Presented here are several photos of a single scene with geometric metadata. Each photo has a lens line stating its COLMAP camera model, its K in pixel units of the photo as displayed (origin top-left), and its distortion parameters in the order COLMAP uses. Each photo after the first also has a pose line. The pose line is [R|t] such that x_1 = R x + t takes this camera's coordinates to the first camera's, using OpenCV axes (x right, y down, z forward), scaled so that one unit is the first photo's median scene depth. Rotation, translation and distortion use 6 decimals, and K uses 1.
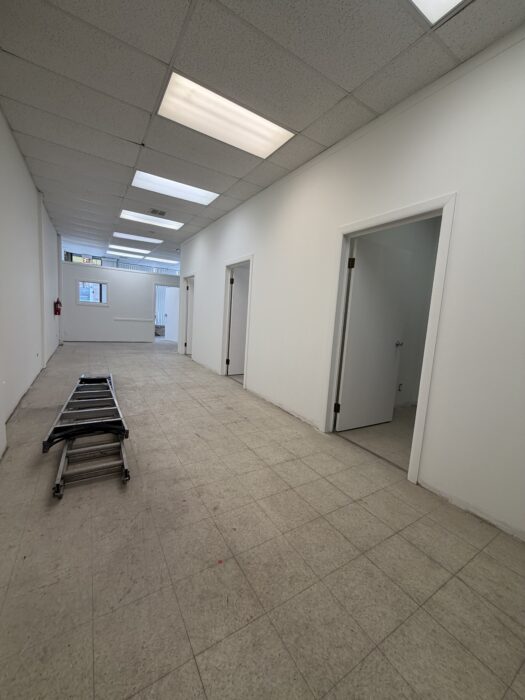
lens RADIAL K [[280.5, 0, 263.7], [0, 280.5, 348.8], [0, 0, 1]] dist [-0.000914, -0.000502]
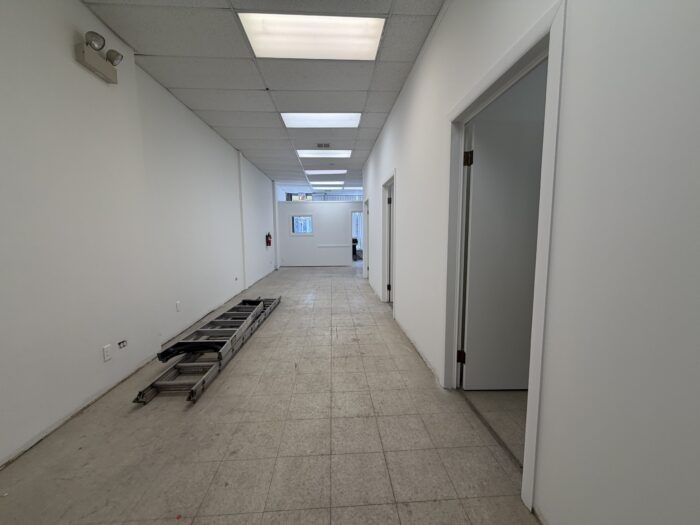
lens RADIAL K [[280.5, 0, 349.1], [0, 280.5, 263.5], [0, 0, 1]] dist [-0.000914, -0.000502]
pose [[0.874112, -0.019067, -0.485351, 0.365973], [0.007276, 0.999631, -0.026167, -0.016871], [0.485671, 0.019341, 0.873928, 0.212751]]
